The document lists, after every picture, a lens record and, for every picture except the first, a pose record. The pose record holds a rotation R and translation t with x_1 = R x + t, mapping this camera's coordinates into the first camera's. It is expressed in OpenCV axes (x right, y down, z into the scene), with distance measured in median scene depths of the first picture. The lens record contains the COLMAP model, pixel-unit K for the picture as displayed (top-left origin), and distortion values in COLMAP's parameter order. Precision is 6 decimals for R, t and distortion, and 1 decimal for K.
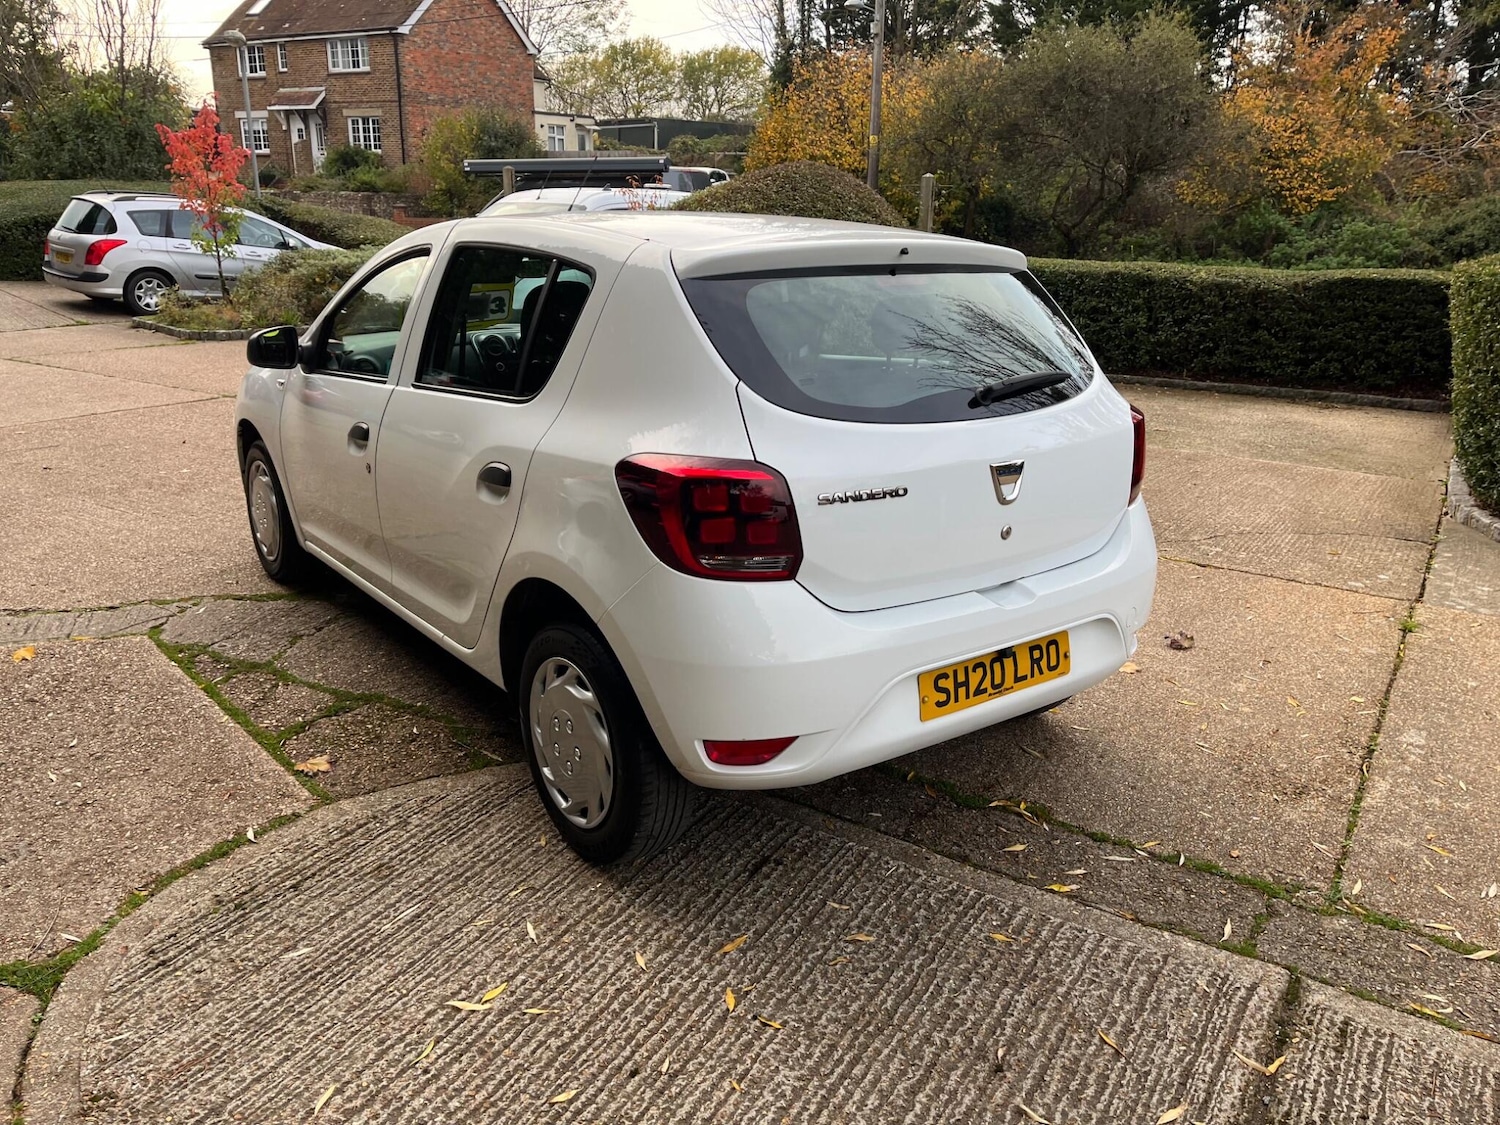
lens RADIAL K [[1149.5, 0, 747.1], [0, 1149.5, 528.3], [0, 0, 1]] dist [0.074207, -0.098765]
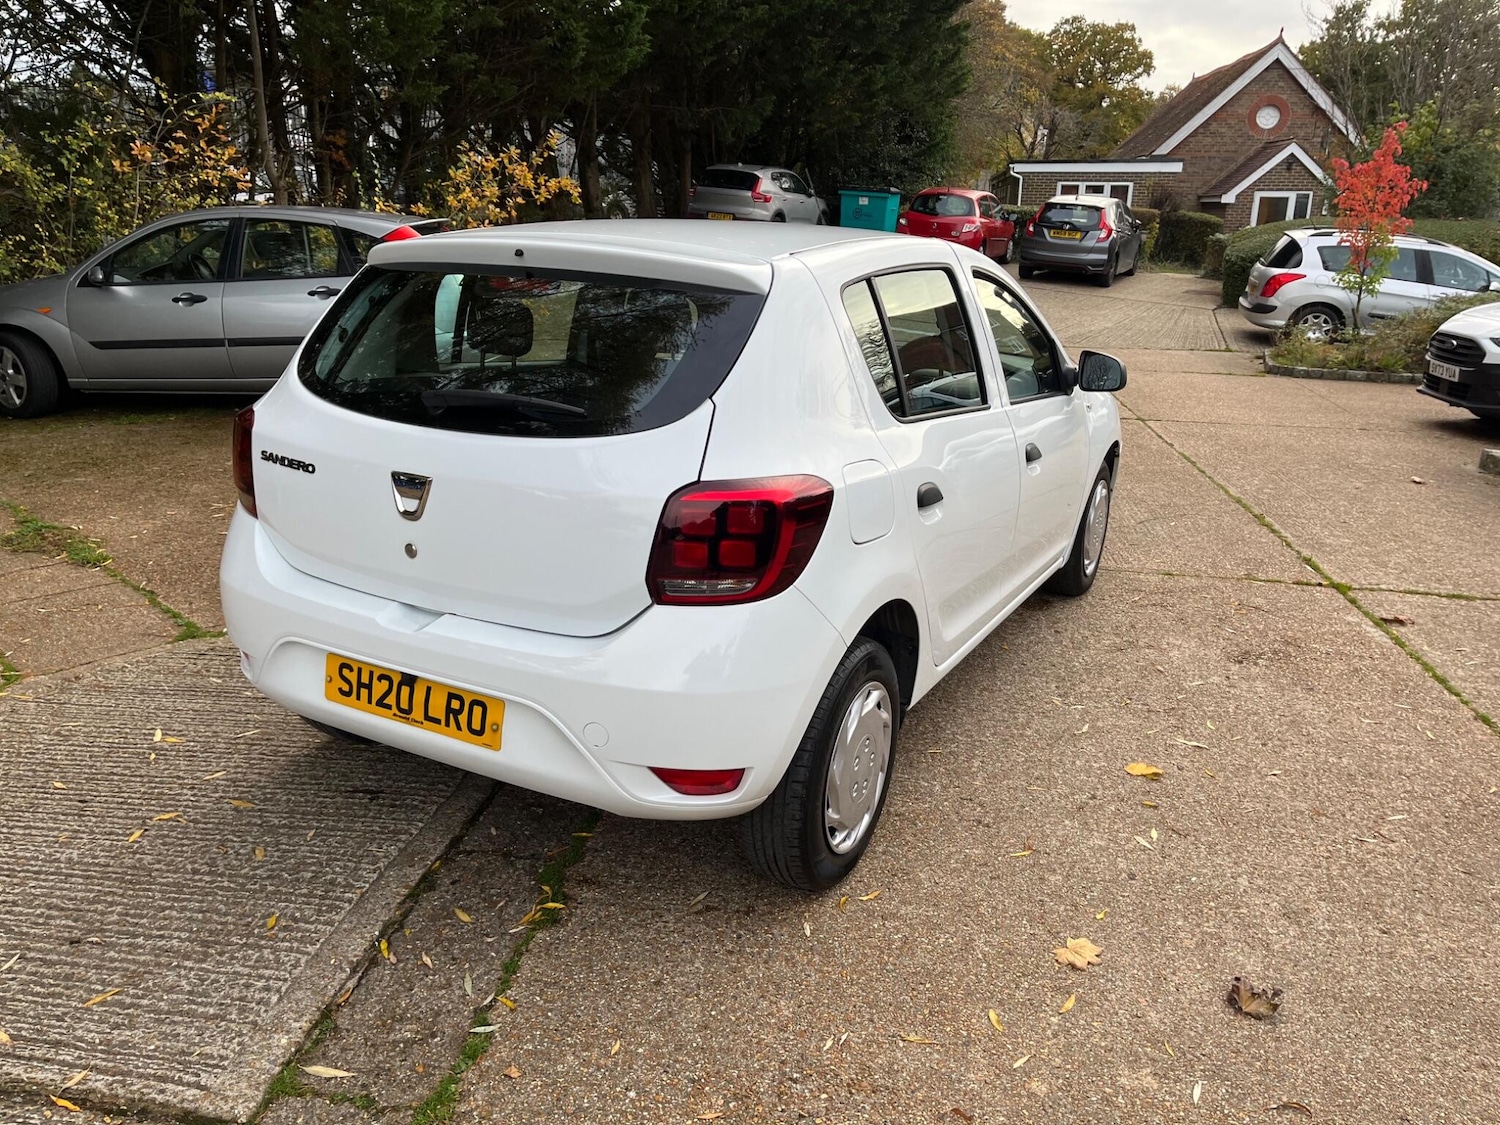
lens RADIAL K [[1146.9, 0, 747.7], [0, 1146.9, 547.1], [0, 0, 1]] dist [0.083302, -0.118208]
pose [[0.424874, 0.250381, -0.869937, 0.746935], [-0.267299, 0.952840, 0.143694, -0.133540], [0.864889, 0.171482, 0.471764, 0.516264]]
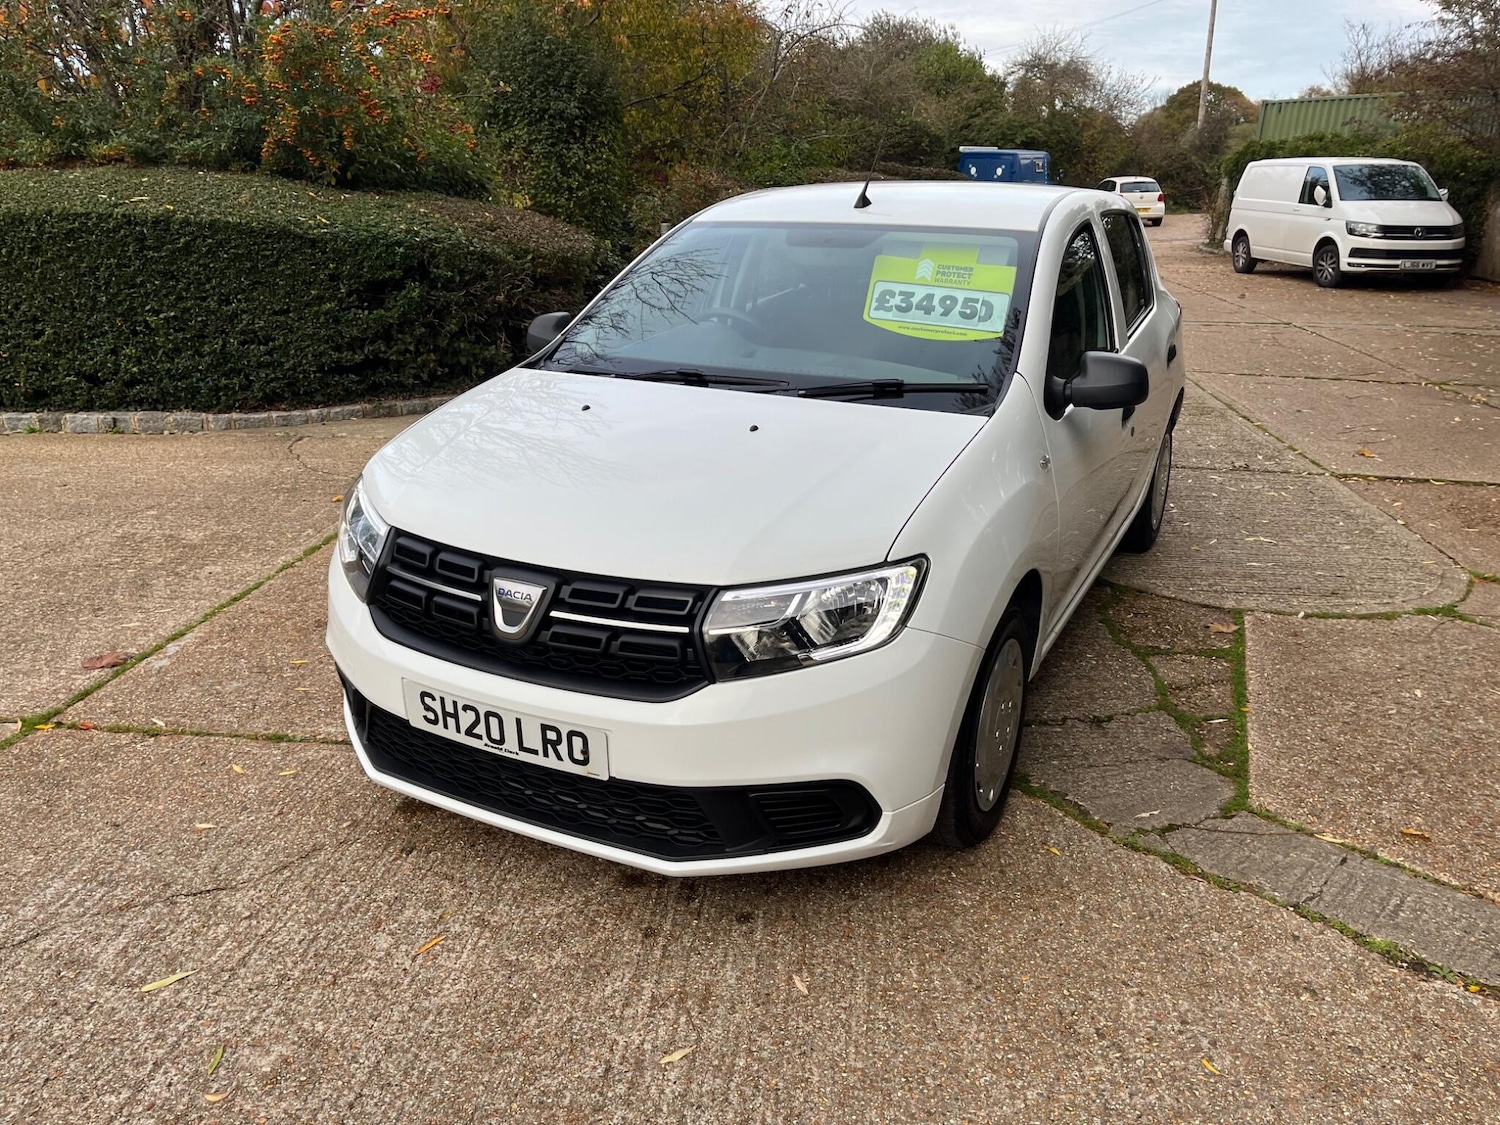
lens RADIAL K [[1149.5, 0, 747.1], [0, 1149.5, 528.3], [0, 0, 1]] dist [0.074207, -0.098765]
pose [[-0.441354, -0.288622, 0.849649, -0.954370], [0.222839, 0.881946, 0.415348, -0.429995], [-0.869224, 0.372650, -0.324934, 1.462026]]
